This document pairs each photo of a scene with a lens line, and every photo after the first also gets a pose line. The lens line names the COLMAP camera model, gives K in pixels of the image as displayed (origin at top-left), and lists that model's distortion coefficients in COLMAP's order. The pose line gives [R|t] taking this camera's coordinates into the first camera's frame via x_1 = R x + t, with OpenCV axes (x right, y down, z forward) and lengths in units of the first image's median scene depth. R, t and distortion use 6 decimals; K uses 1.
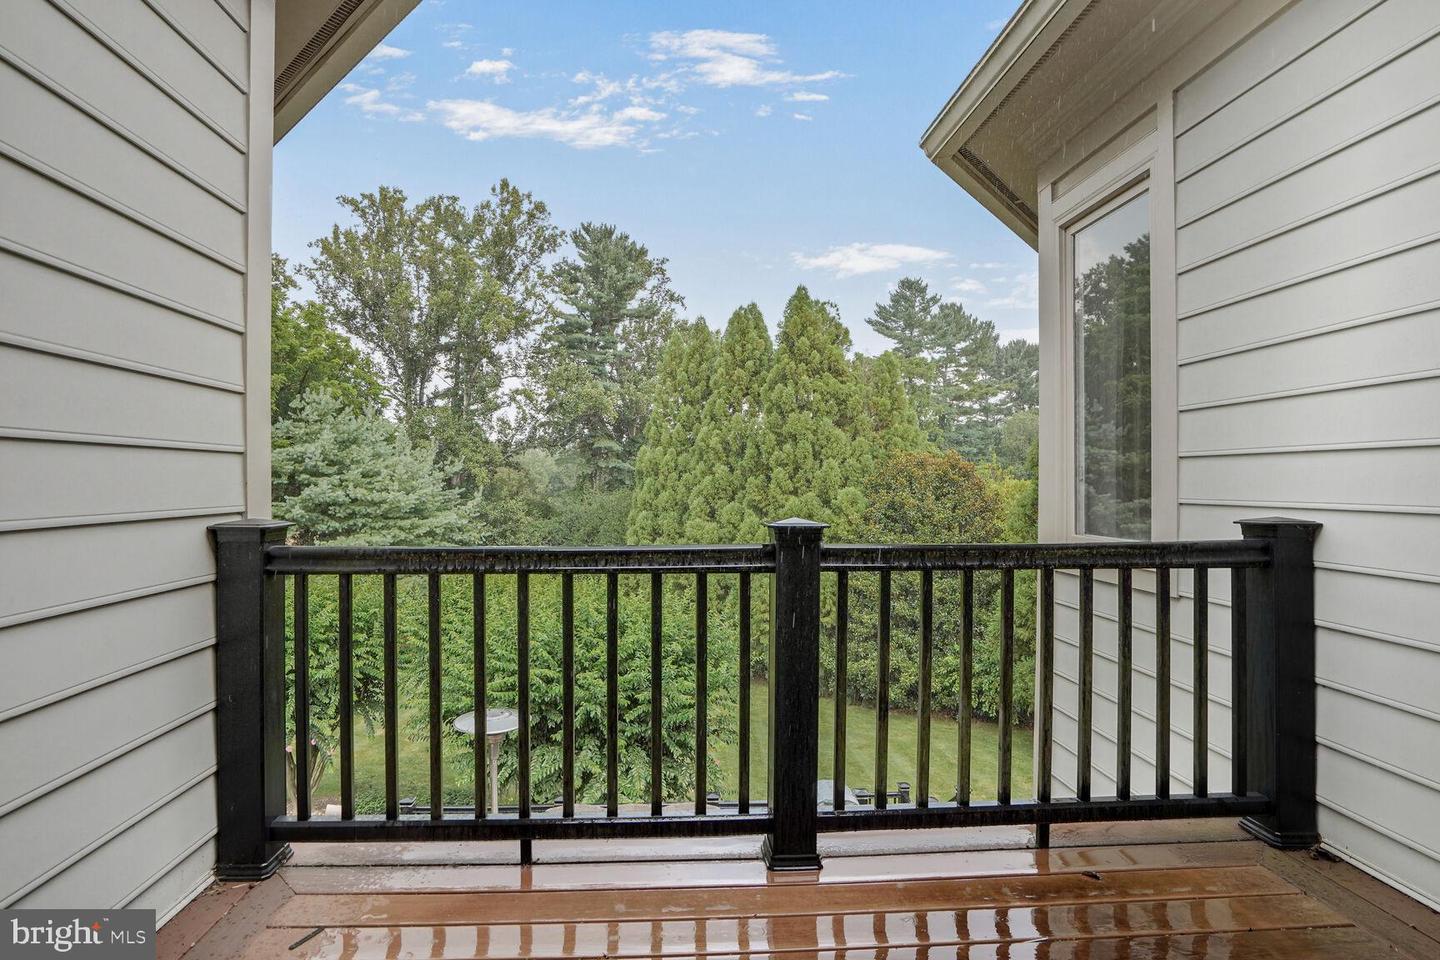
lens RADIAL K [[688.8, 0, 720.0], [0, 688.8, 480.0], [0, 0, 1]] dist [-0.000999, -0.000189]
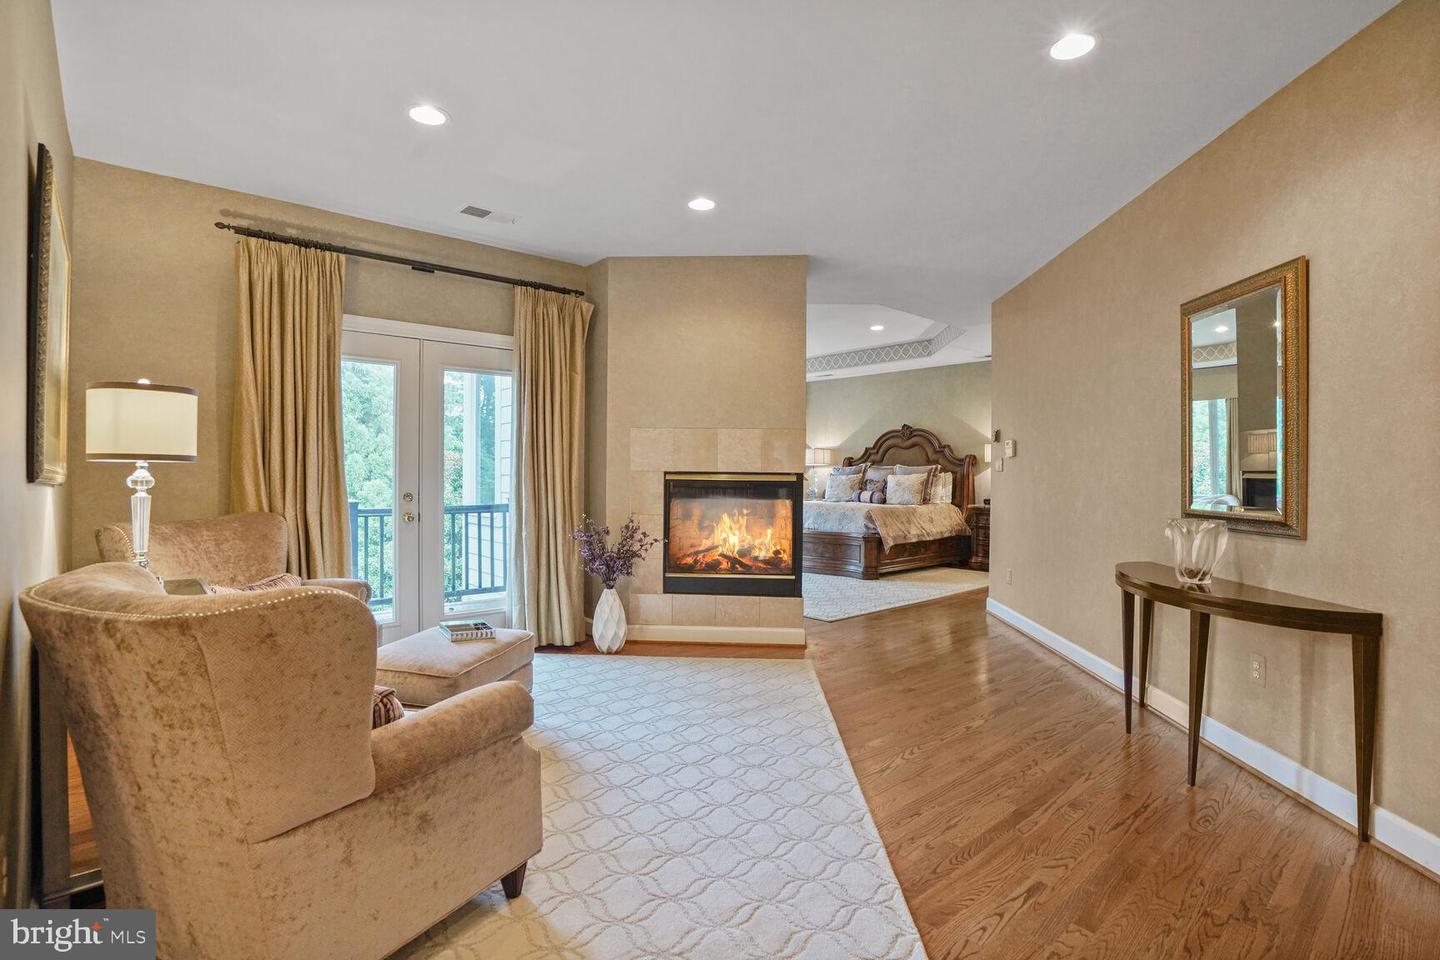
lens RADIAL K [[688.8, 0, 720.0], [0, 688.8, 480.0], [0, 0, 1]] dist [-0.000999, -0.000189]
pose [[0.789676, -0.006394, 0.613490, -0.049924], [-0.002909, 0.999895, 0.014166, -0.006442], [-0.613517, -0.012971, 0.789575, -0.203810]]
